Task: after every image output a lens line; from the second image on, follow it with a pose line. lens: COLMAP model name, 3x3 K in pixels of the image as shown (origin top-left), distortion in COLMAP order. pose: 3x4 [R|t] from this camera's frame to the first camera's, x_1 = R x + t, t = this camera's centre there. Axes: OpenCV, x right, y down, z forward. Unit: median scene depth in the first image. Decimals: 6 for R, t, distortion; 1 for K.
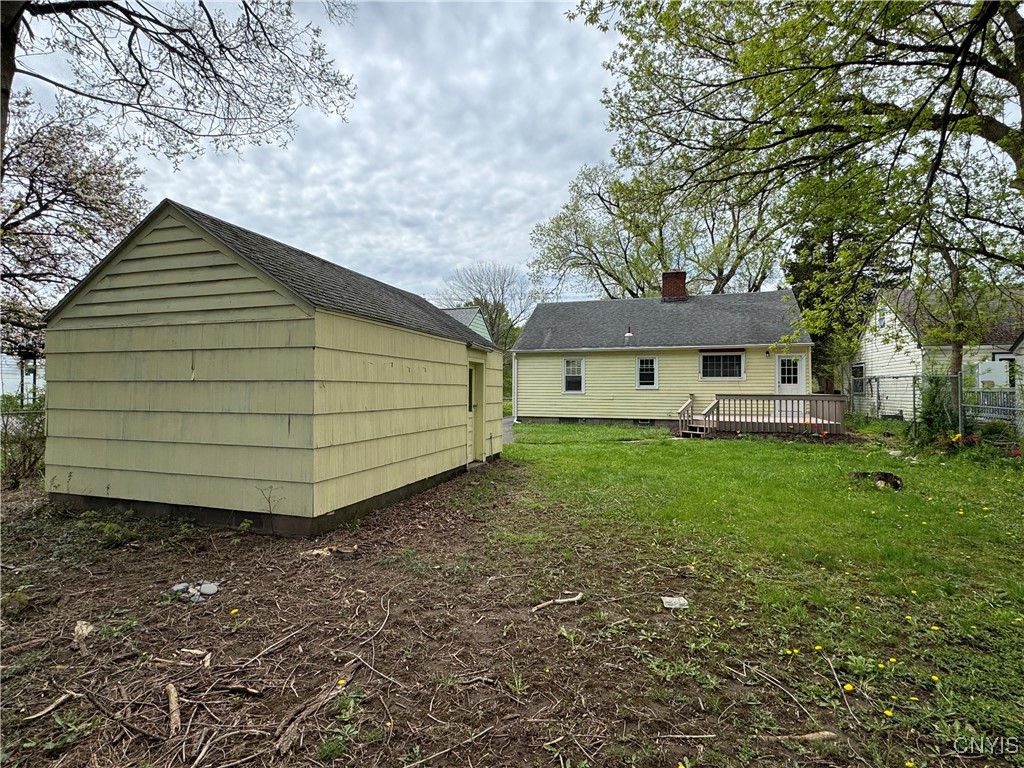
lens RADIAL K [[514.2, 0, 505.9], [0, 514.2, 382.2], [0, 0, 1]] dist [-0.000633, 0.000005]
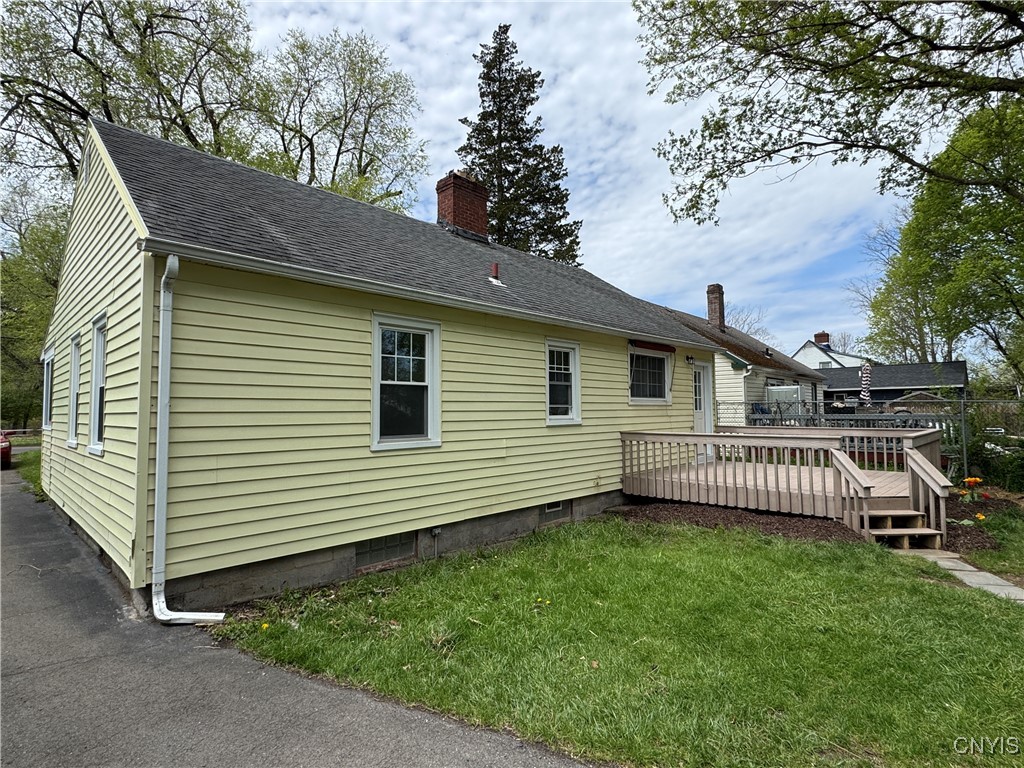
lens RADIAL K [[533.1, 0, 514.5], [0, 533.1, 380.4], [0, 0, 1]] dist [-0.006570, -0.000214]
pose [[0.418495, 0.046418, 0.907032, -0.116362], [-0.003533, 0.998769, -0.049483, -0.000632], [-0.908212, 0.017503, 0.418144, 0.858269]]
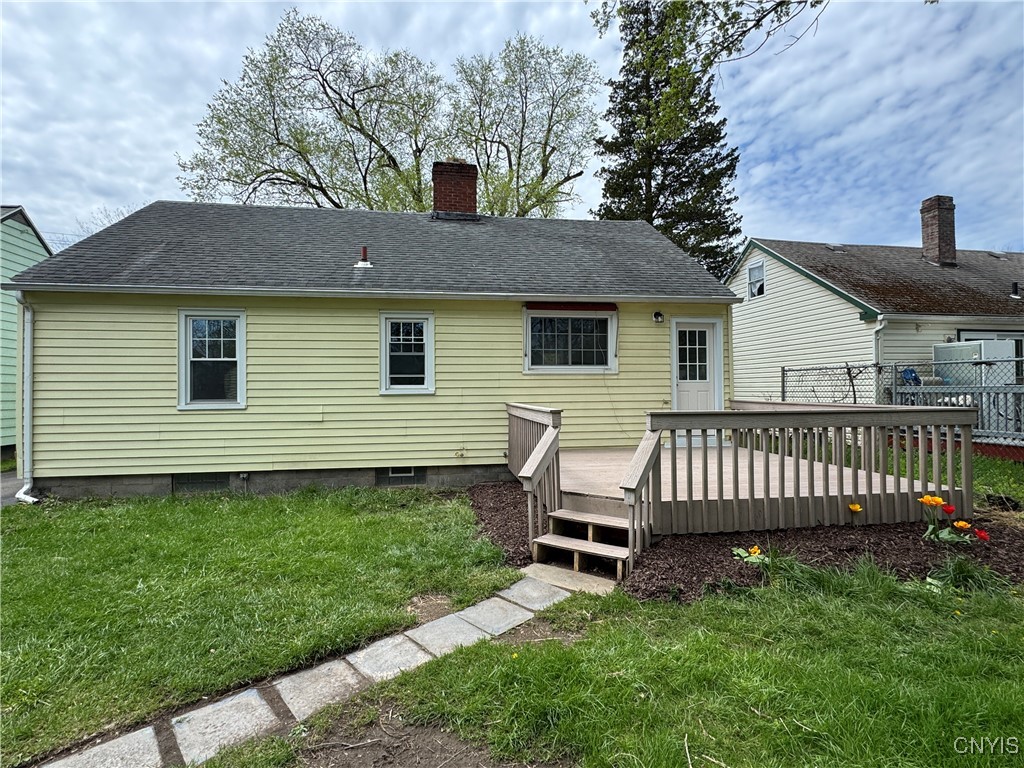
lens RADIAL K [[514.2, 0, 505.6], [0, 514.2, 385.5], [0, 0, 1]] dist [-0.000633, 0.000005]
pose [[0.886777, -0.005399, 0.462165, 0.153617], [0.004462, 0.999985, 0.003120, 0.005365], [-0.462175, -0.000704, 0.886788, 0.598138]]
